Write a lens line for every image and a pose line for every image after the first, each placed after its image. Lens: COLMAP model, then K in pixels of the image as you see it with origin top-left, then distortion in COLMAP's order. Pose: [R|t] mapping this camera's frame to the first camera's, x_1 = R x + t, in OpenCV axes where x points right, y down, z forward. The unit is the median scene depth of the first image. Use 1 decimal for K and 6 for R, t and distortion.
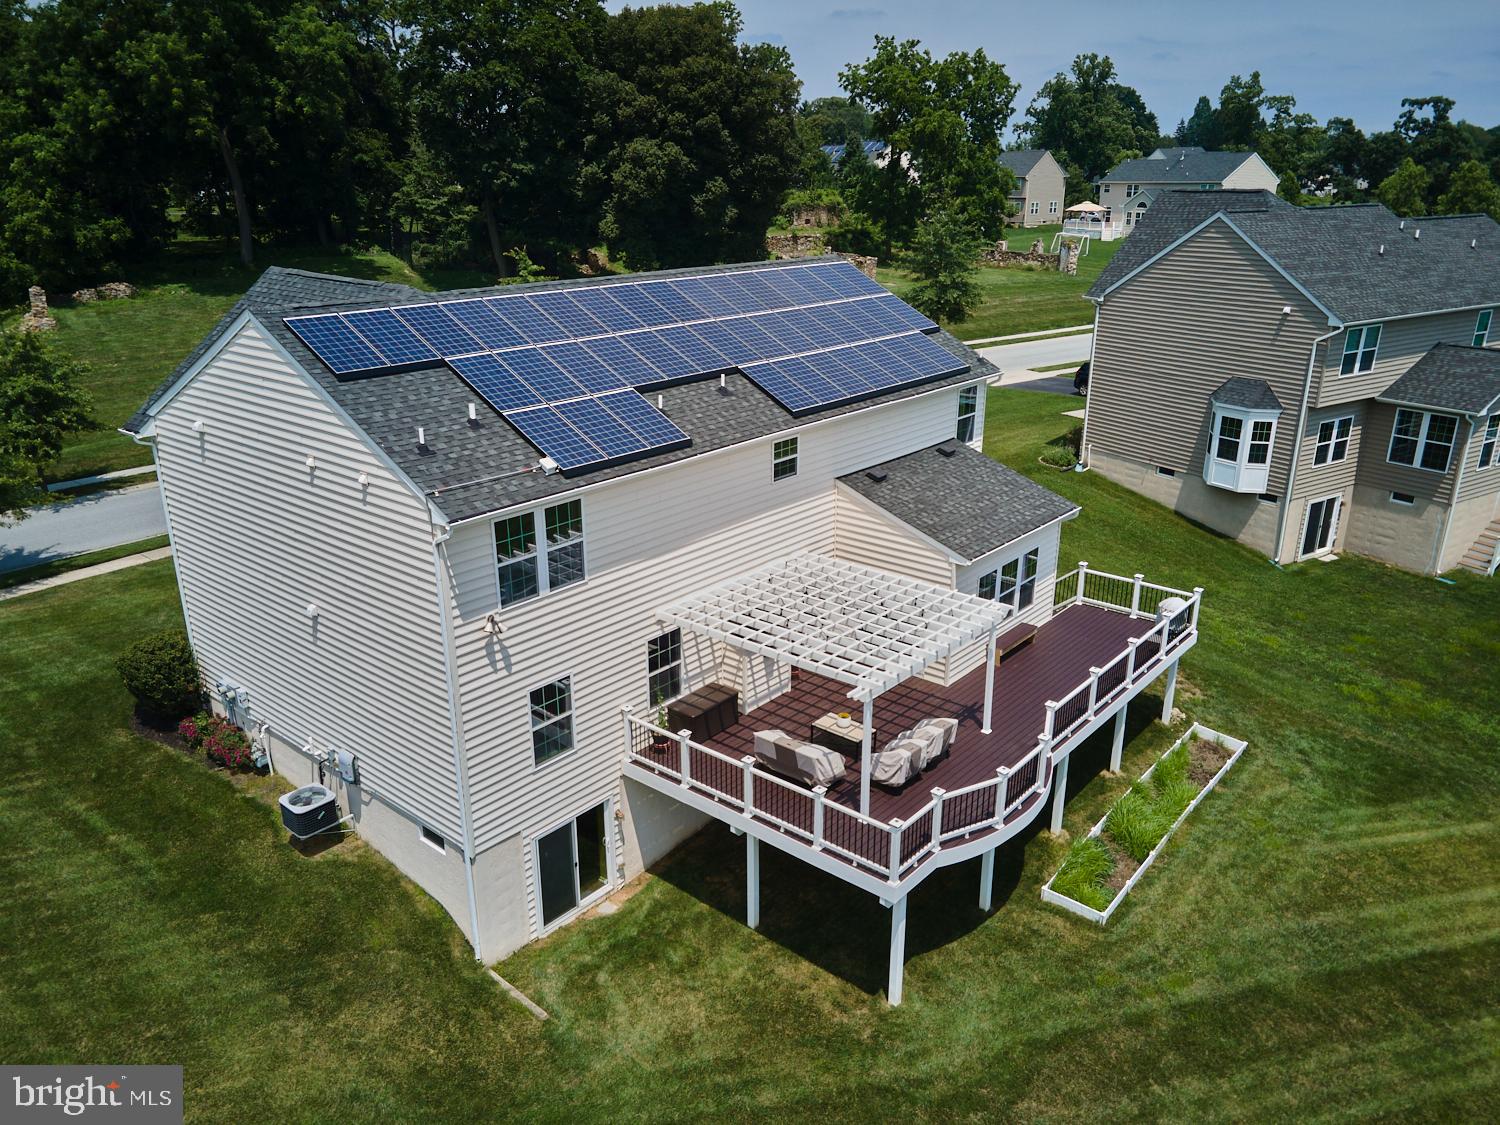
lens RADIAL K [[1091.2, 0, 750.0], [0, 1091.2, 562.5], [0, 0, 1]] dist [0.015089, 0.049695]
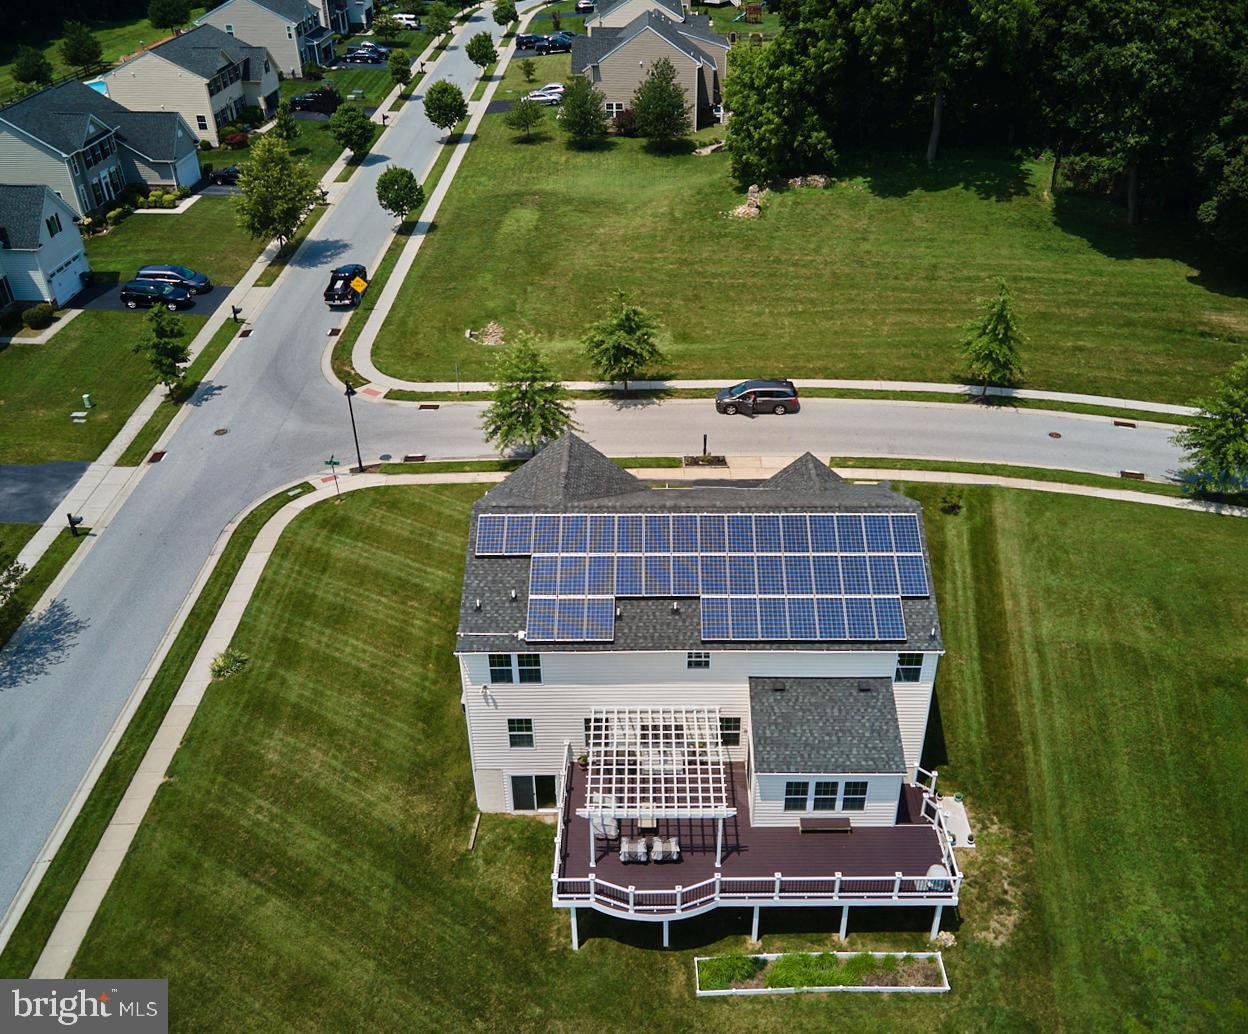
lens RADIAL K [[1087.8, 0, 670.0], [0, 1087.8, 478.6], [0, 0, 1]] dist [0.021555, 0.006581]
pose [[0.656786, 0.393042, -0.643545, 1.046346], [-0.261484, 0.919176, 0.294519, -0.896791], [0.707290, -0.025159, 0.706476, -0.237087]]
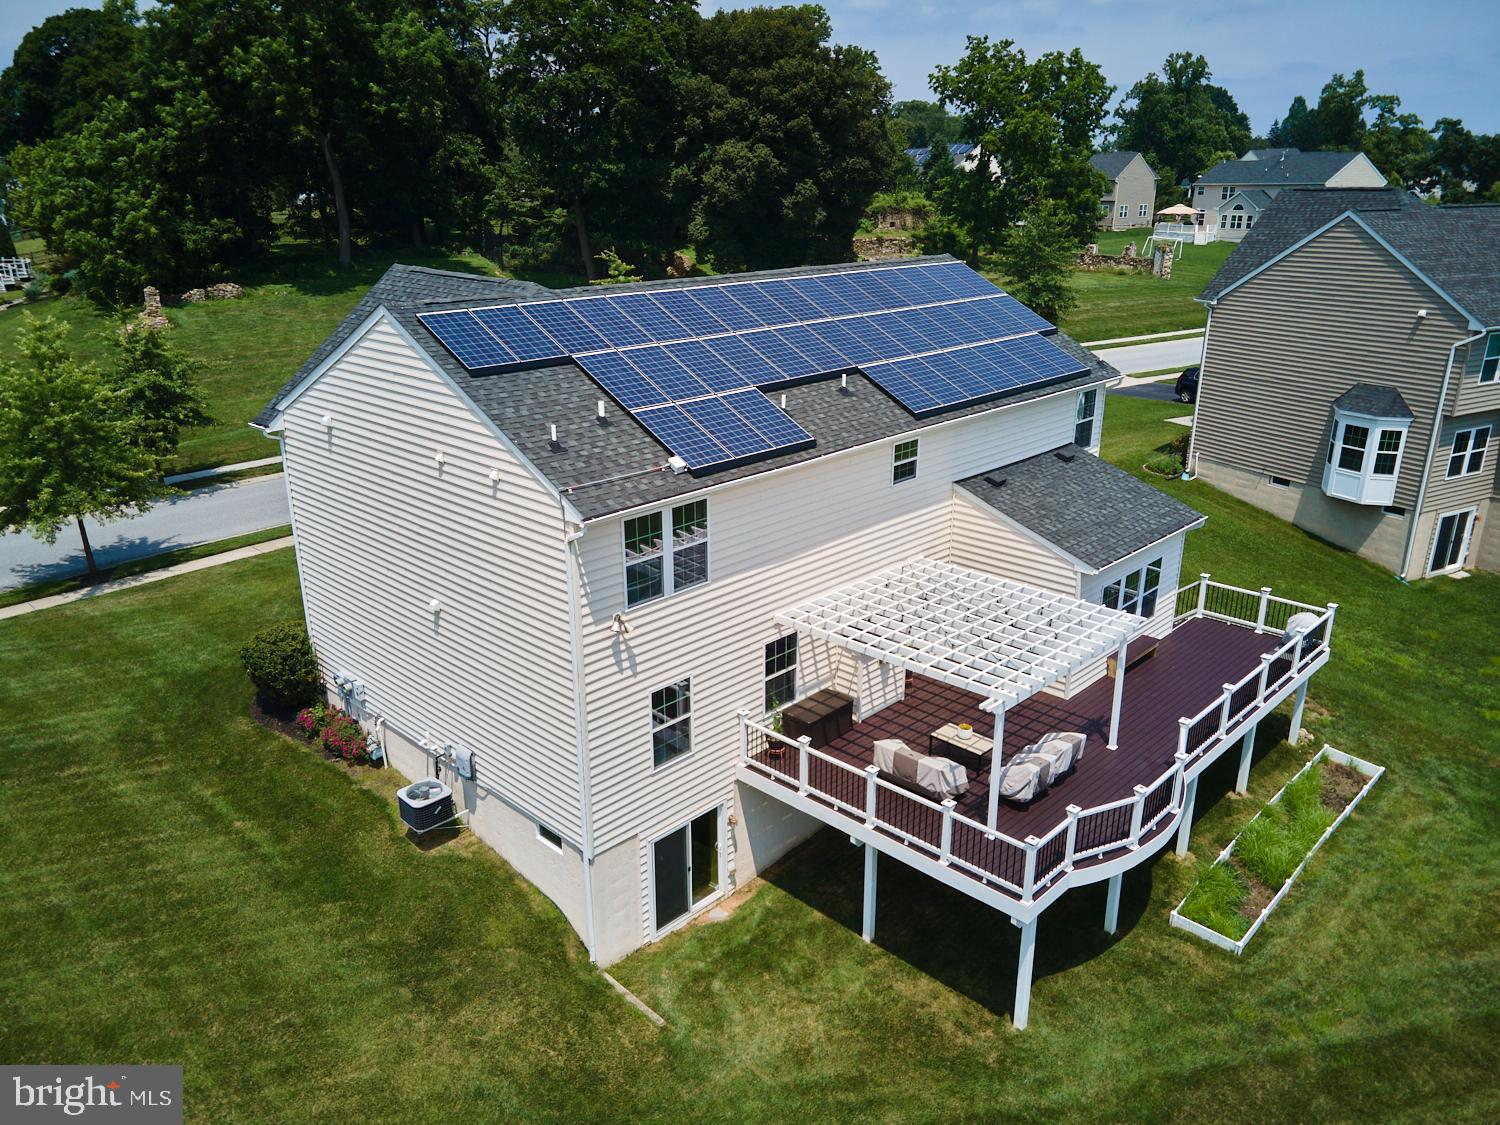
lens RADIAL K [[1091.2, 0, 750.0], [0, 1091.2, 562.5], [0, 0, 1]] dist [0.015089, 0.049695]
pose [[0.997894, 0.020605, -0.061514, -0.047448], [-0.020825, 0.999779, -0.002923, 0.001219], [0.061440, 0.004198, 0.998102, 0.016900]]
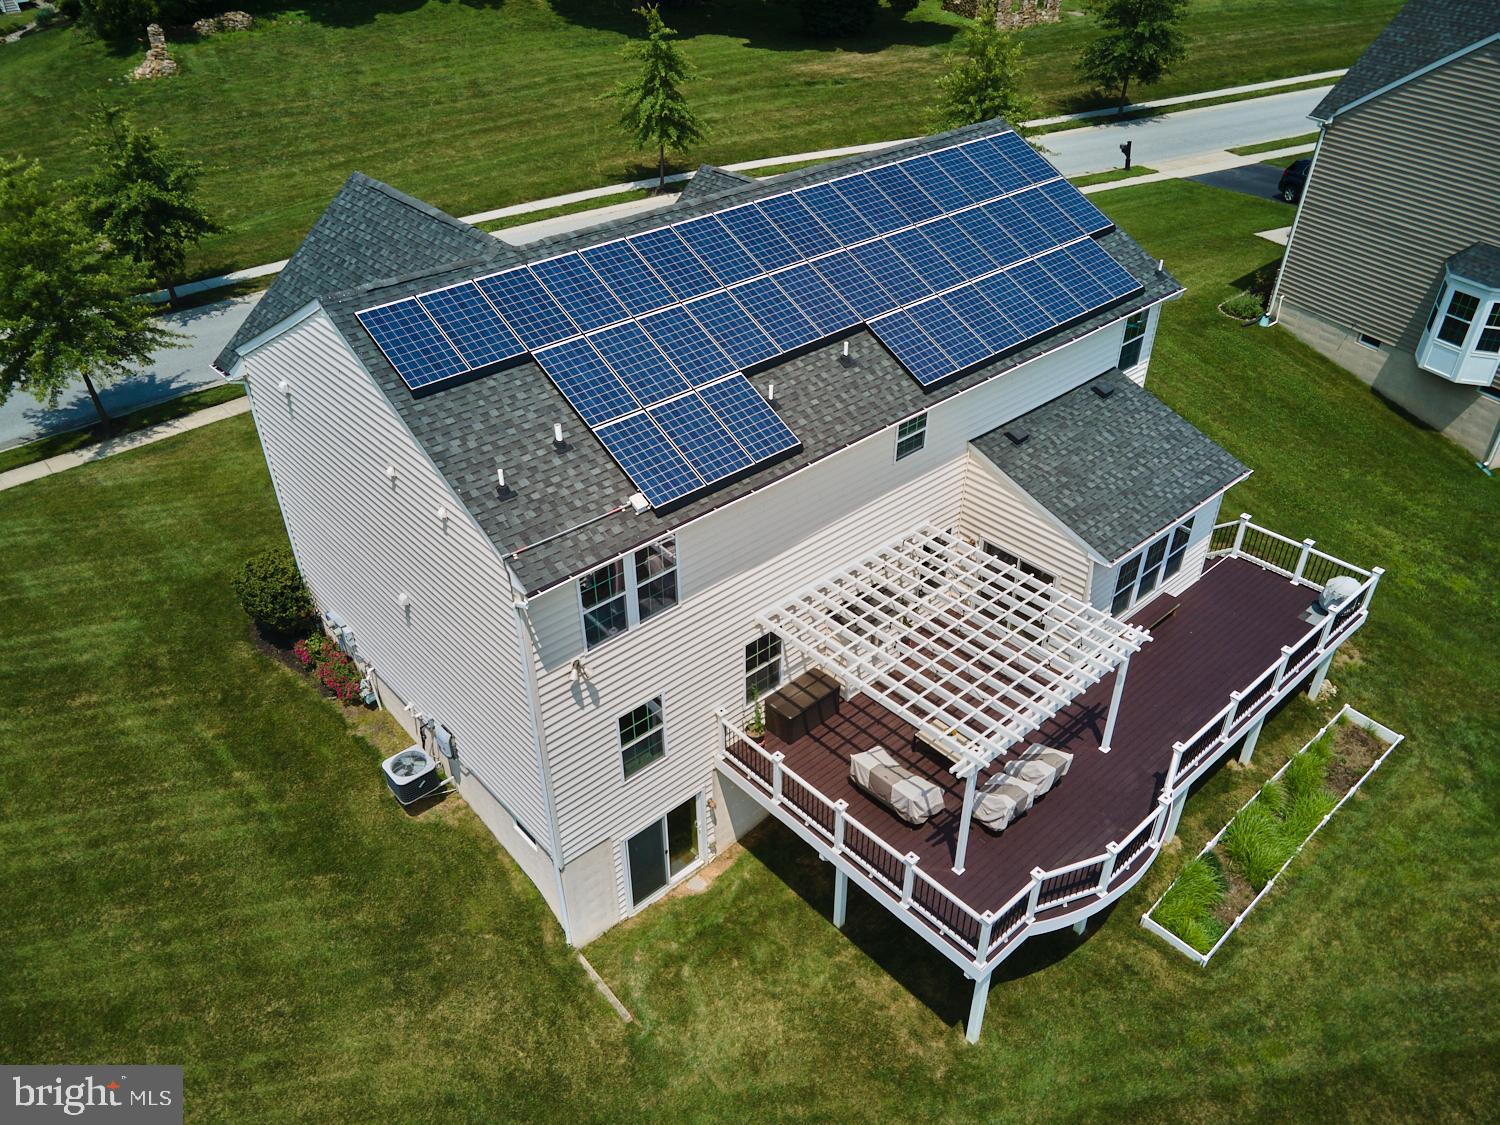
lens RADIAL K [[1091.2, 0, 750.0], [0, 1091.2, 562.5], [0, 0, 1]] dist [0.015089, 0.049695]
pose [[0.990984, 0.073435, -0.112061, 0.009868], [-0.041615, 0.963748, 0.263548, -0.238539], [0.127352, -0.256509, 0.958115, 0.110696]]
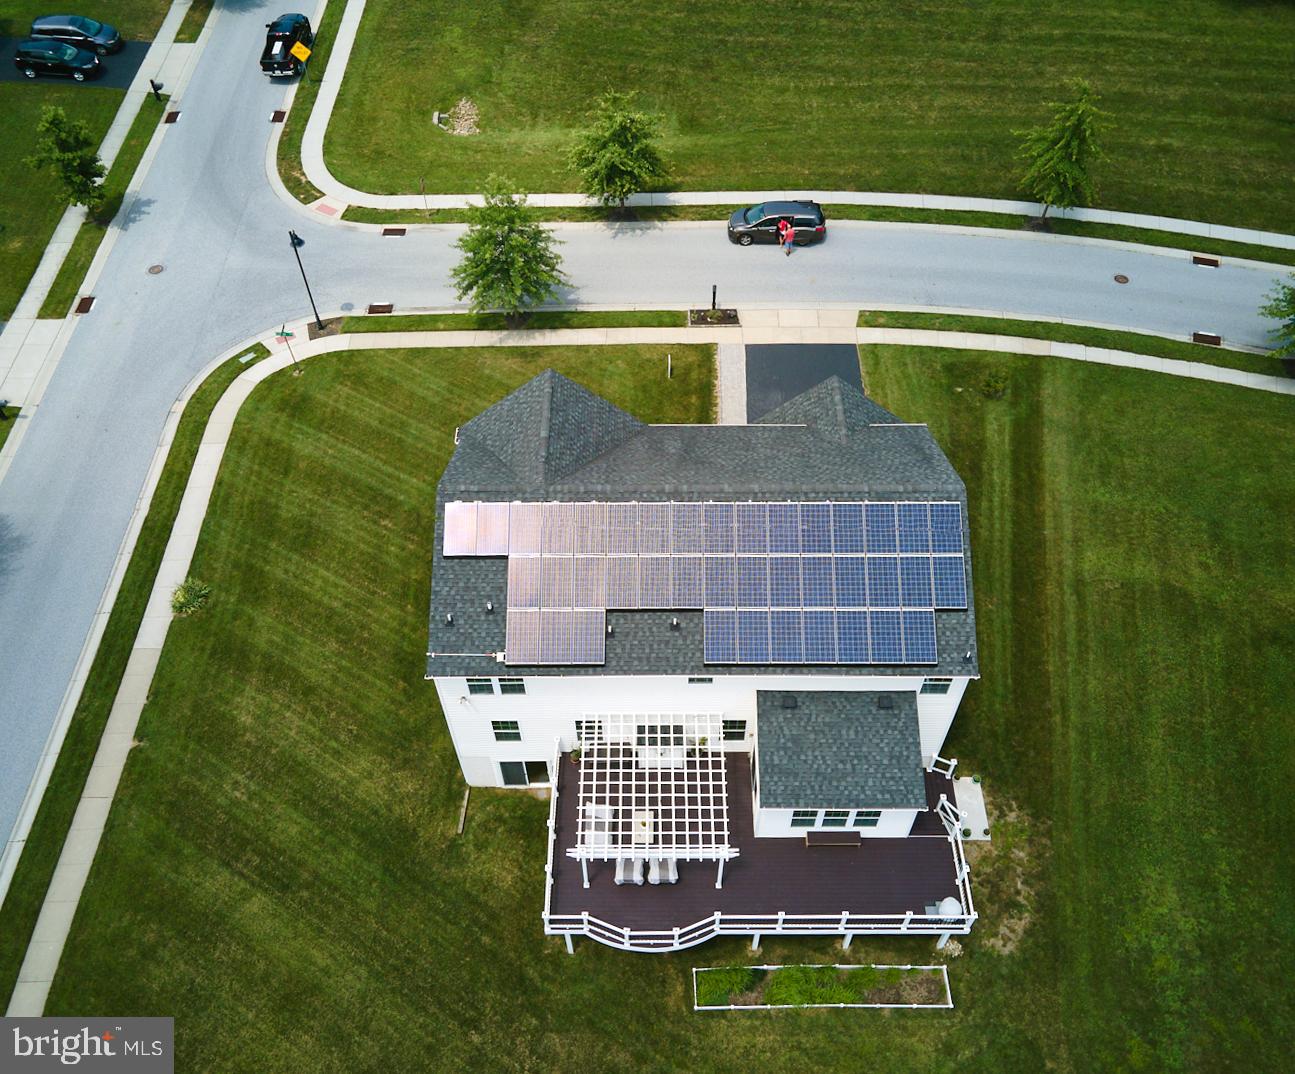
lens RADIAL K [[1088.7, 0, 666.2], [0, 1088.7, 525.1], [0, 0, 1]] dist [0.026505, 0.004905]
pose [[0.648923, 0.589036, -0.481596, 0.643542], [-0.259028, 0.766190, 0.588096, -1.205507], [0.715404, -0.256883, 0.649776, 0.040038]]
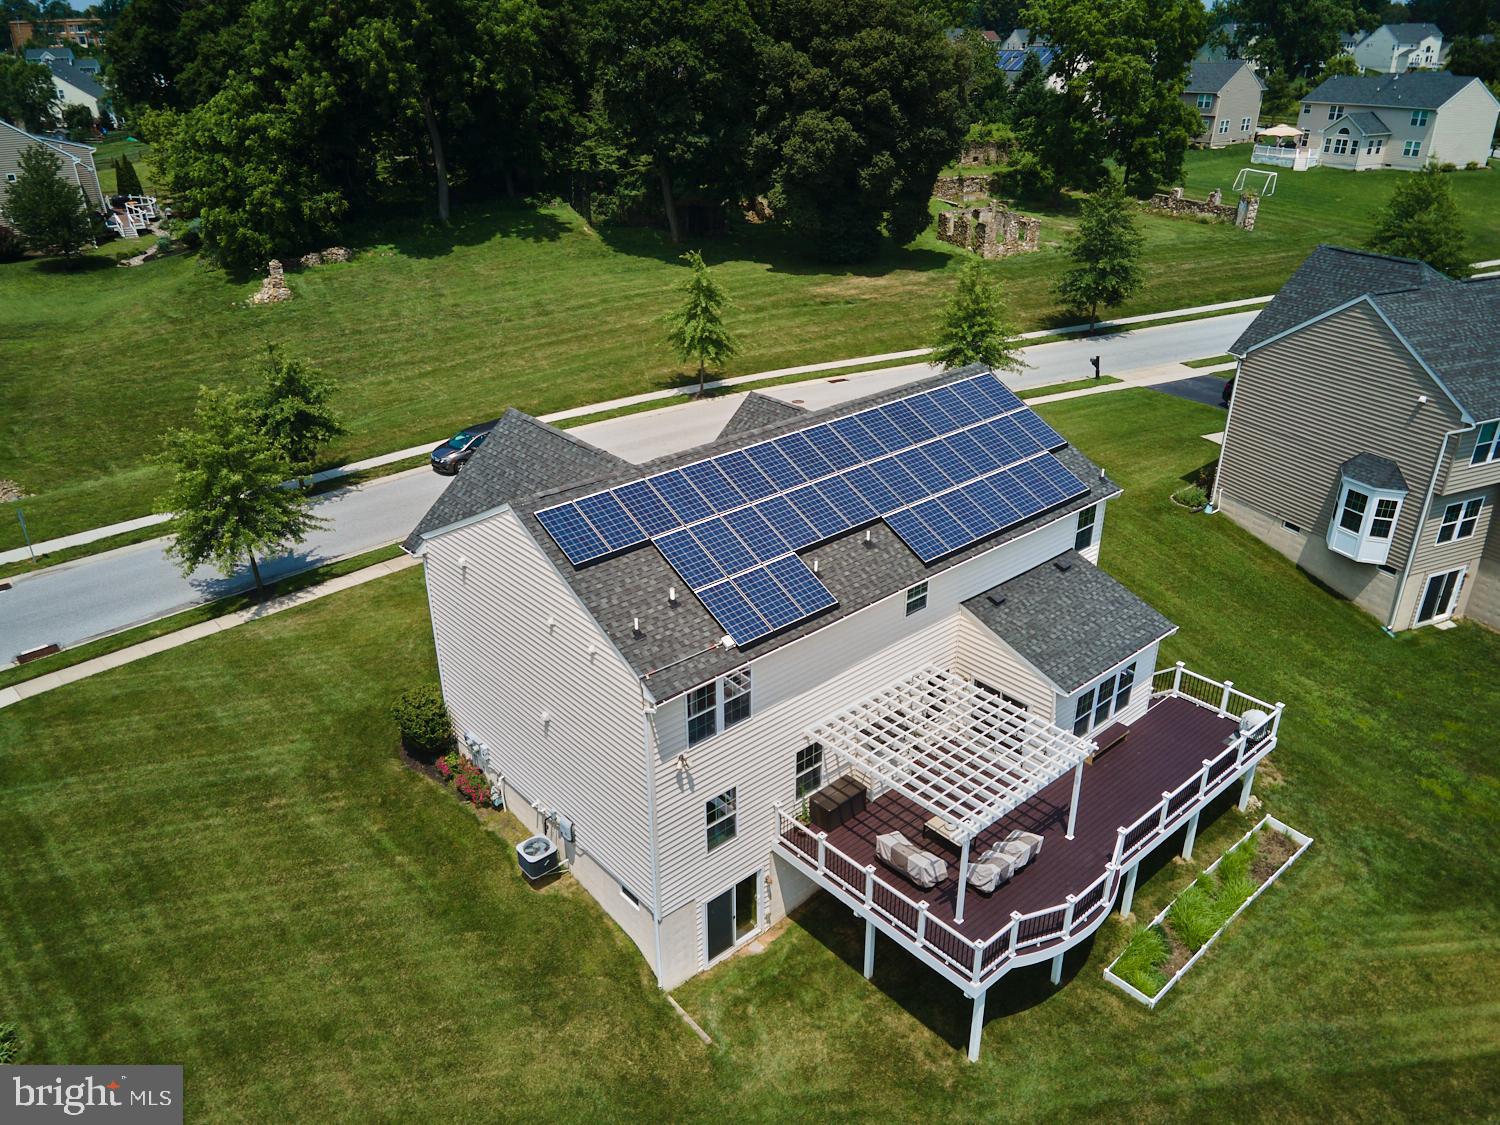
lens RADIAL K [[1091.2, 0, 750.0], [0, 1091.2, 562.5], [0, 0, 1]] dist [0.015089, 0.049695]
pose [[0.989836, 0.058777, -0.129500, 0.003478], [-0.044306, 0.992728, 0.111925, -0.278073], [0.135137, -0.105050, 0.985242, -0.226605]]
